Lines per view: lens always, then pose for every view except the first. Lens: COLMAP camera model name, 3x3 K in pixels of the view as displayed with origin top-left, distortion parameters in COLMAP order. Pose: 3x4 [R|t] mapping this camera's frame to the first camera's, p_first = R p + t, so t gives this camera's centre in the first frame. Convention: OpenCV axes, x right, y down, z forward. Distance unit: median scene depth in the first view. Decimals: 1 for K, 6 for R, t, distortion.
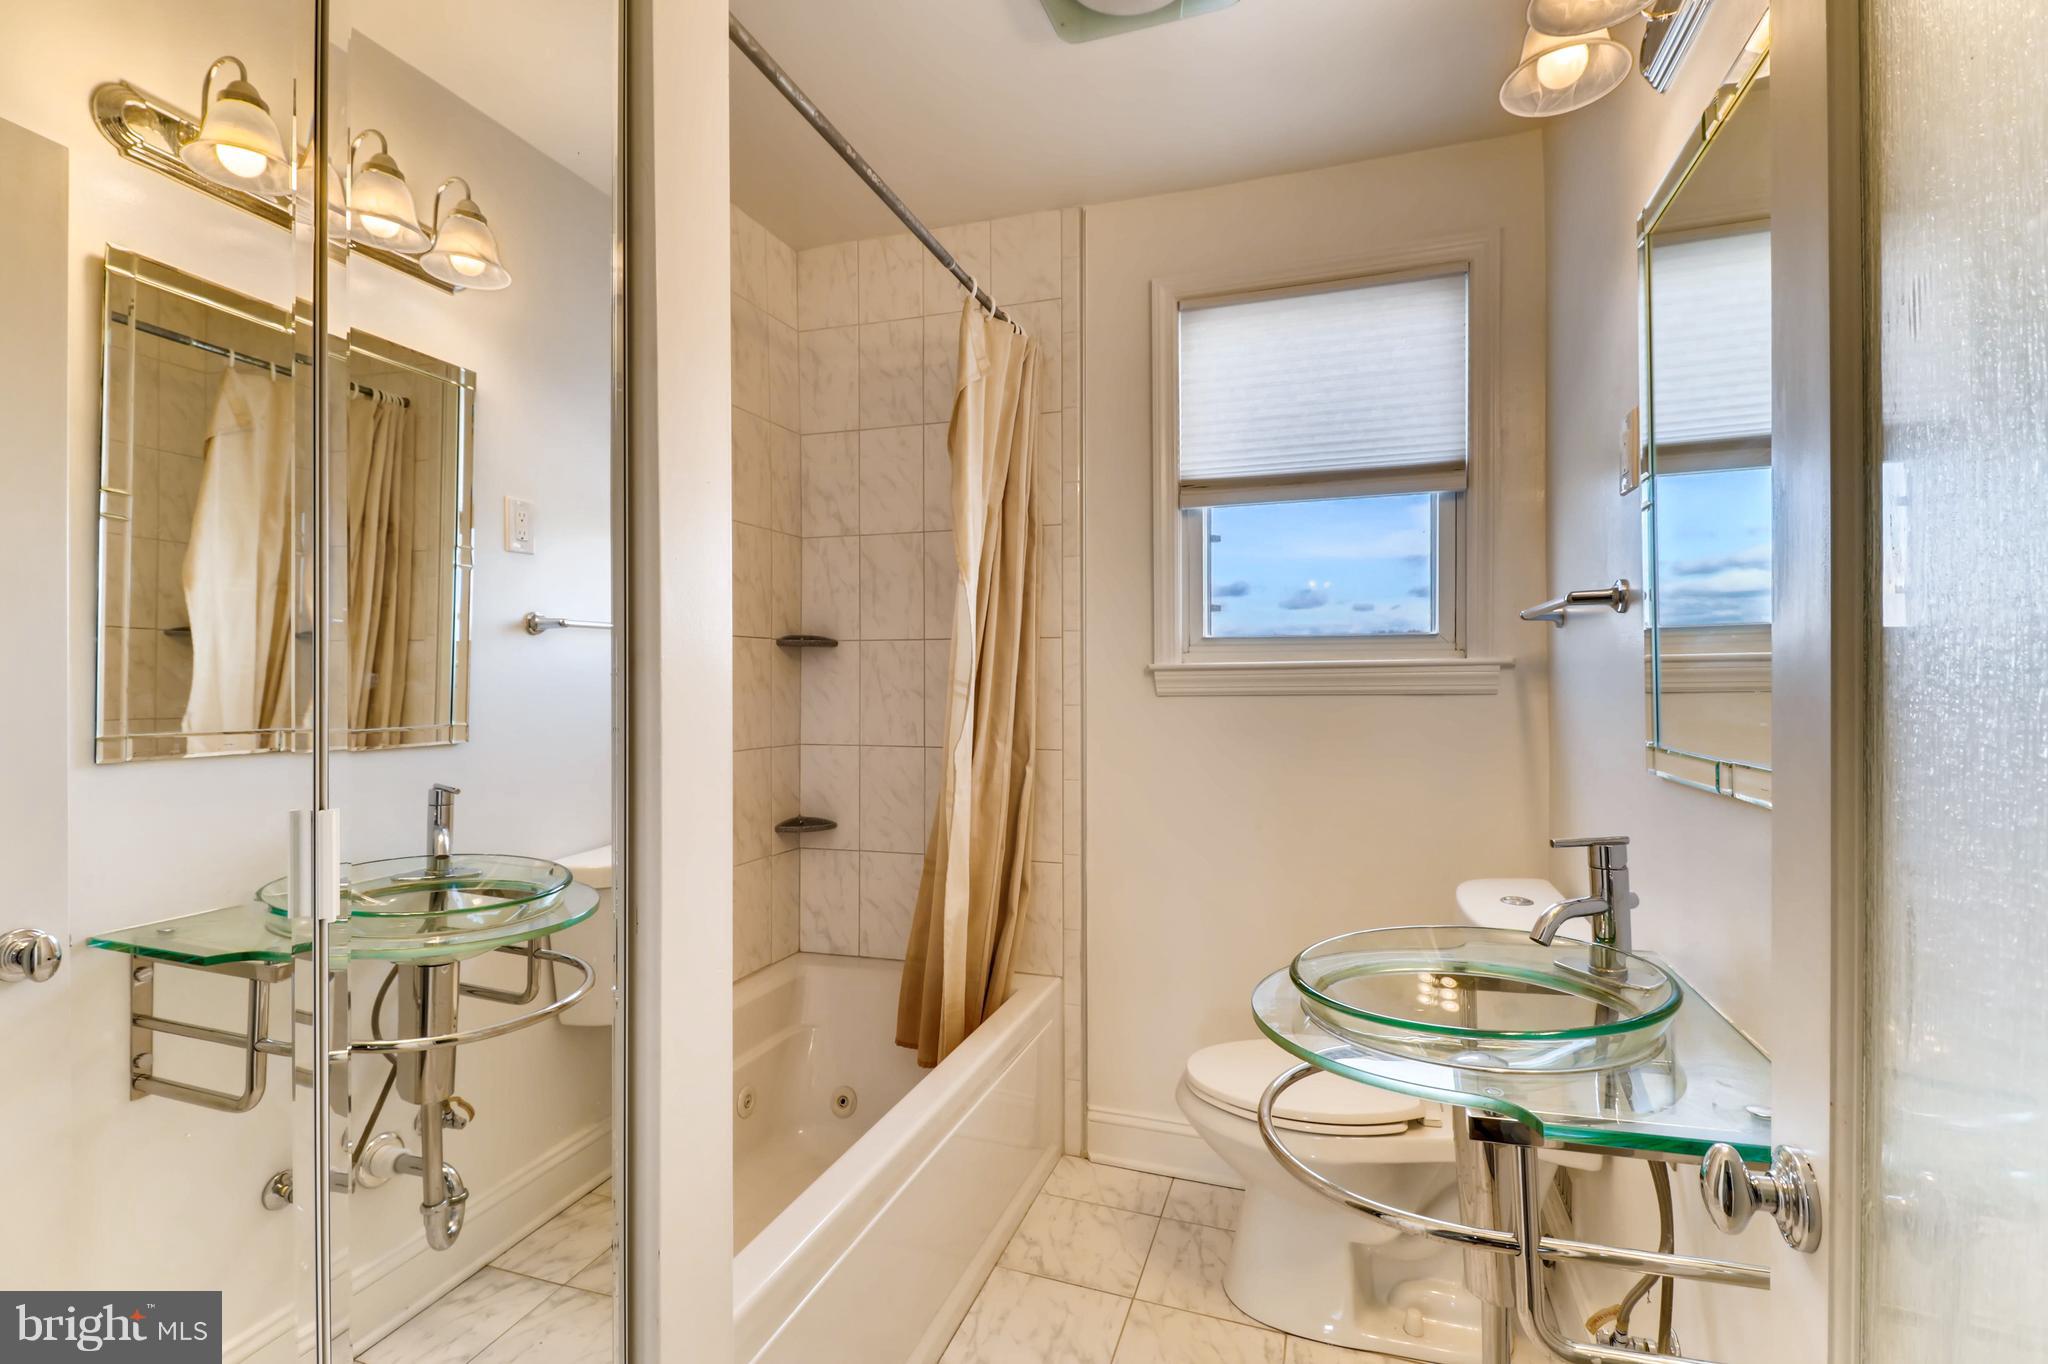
lens RADIAL K [[943.4, 0, 1034.1], [0, 943.4, 665.6], [0, 0, 1]] dist [0.024468, -0.015315]
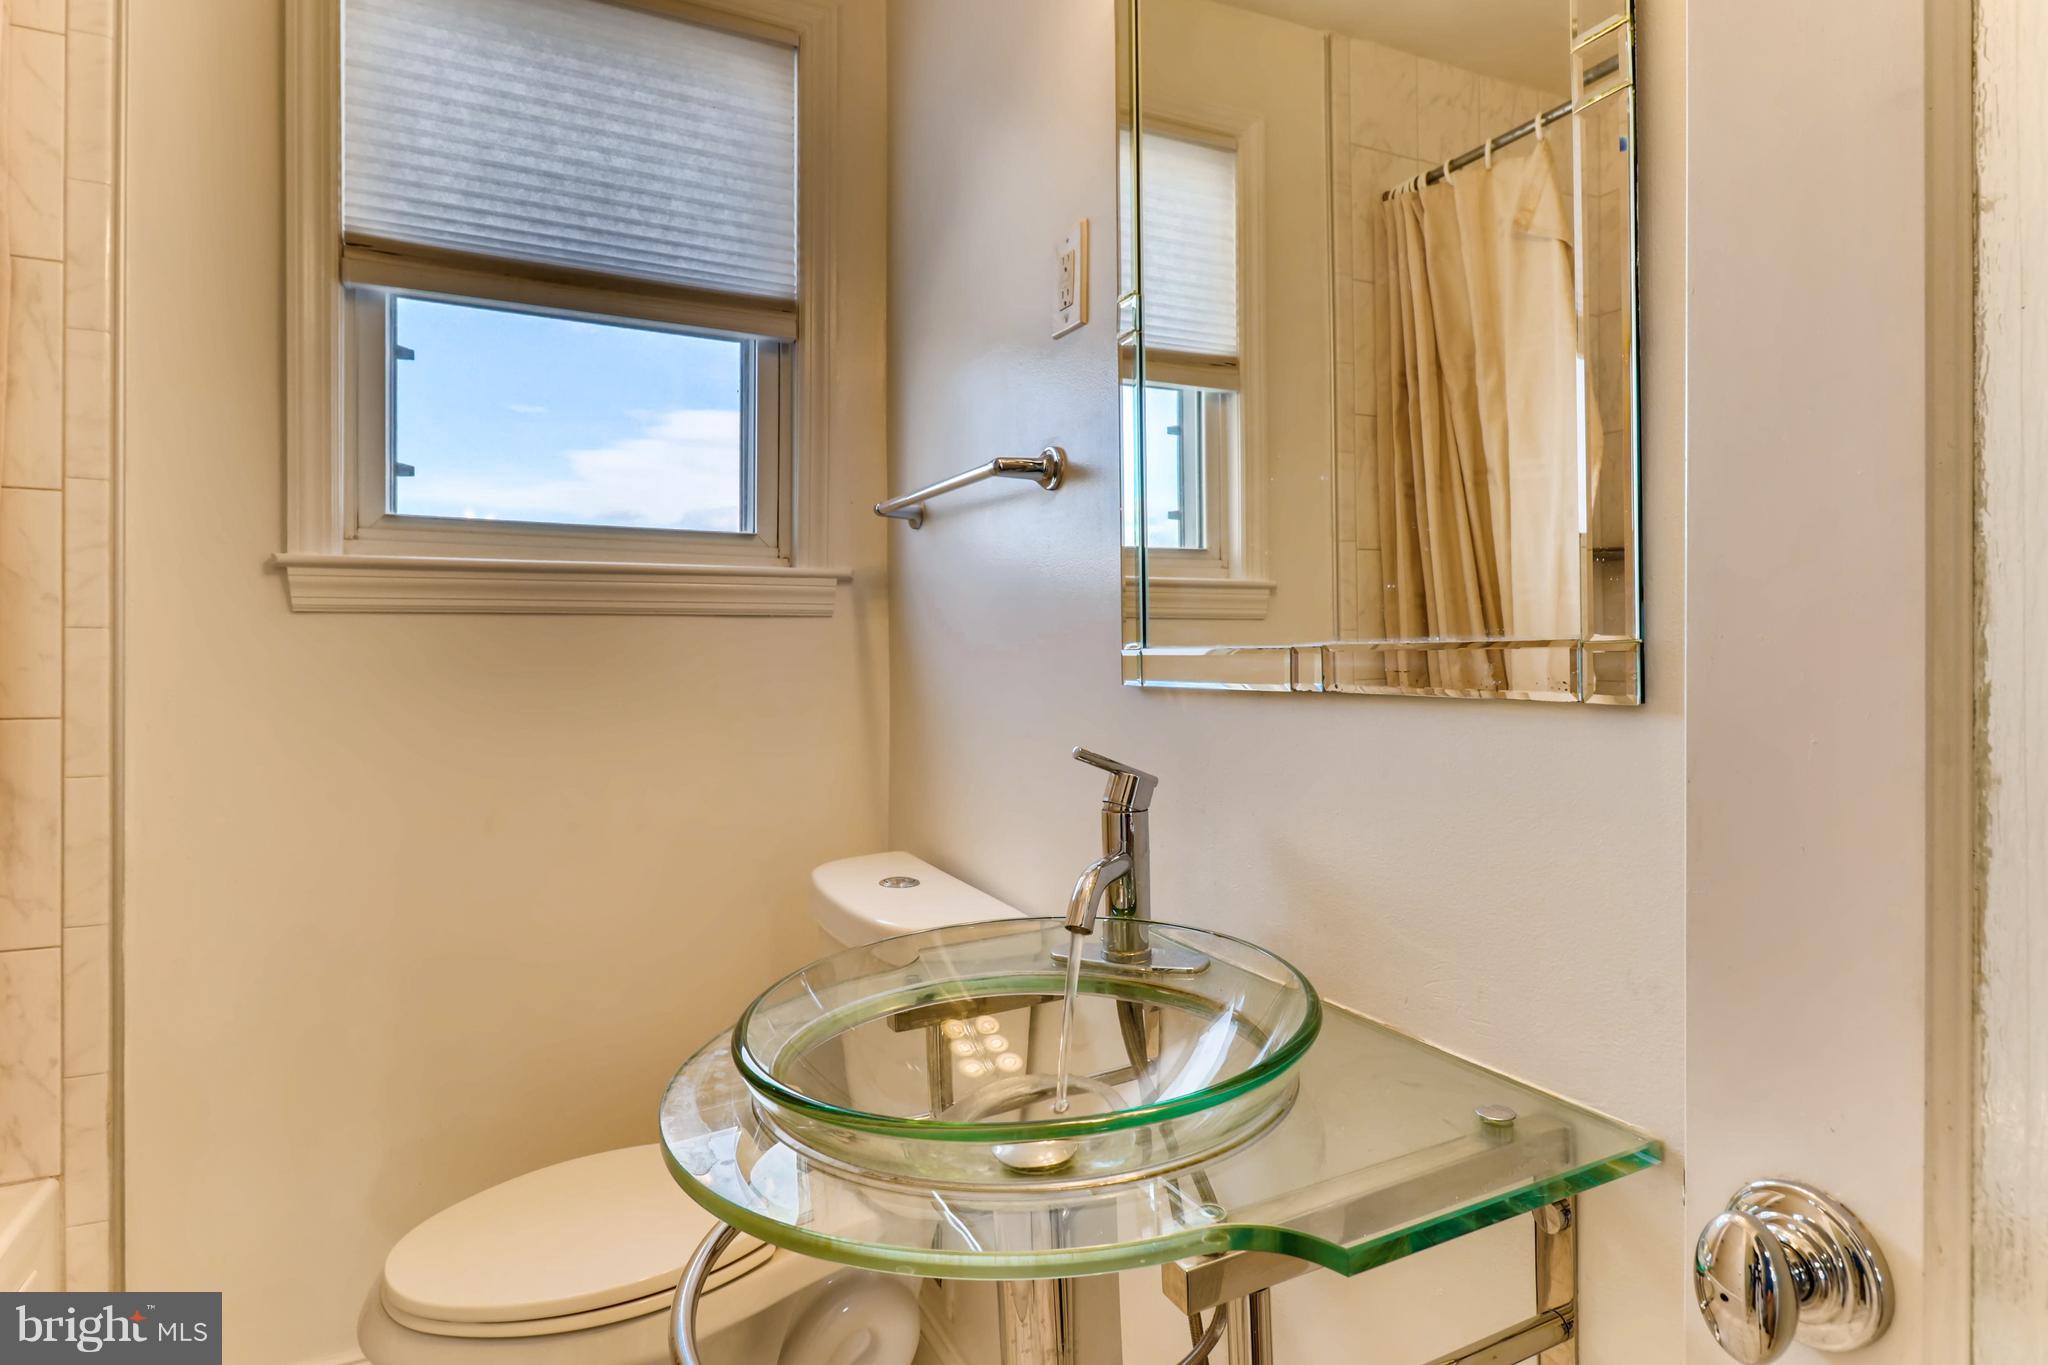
lens RADIAL K [[1084.9, 0, 1022.5], [0, 1084.9, 654.4], [0, 0, 1]] dist [-0.005396, -0.001452]
pose [[0.701317, 0.004041, 0.712838, -0.021467], [-0.013219, 0.999886, 0.007337, 0.048941], [-0.712727, -0.014568, 0.701290, 0.266062]]
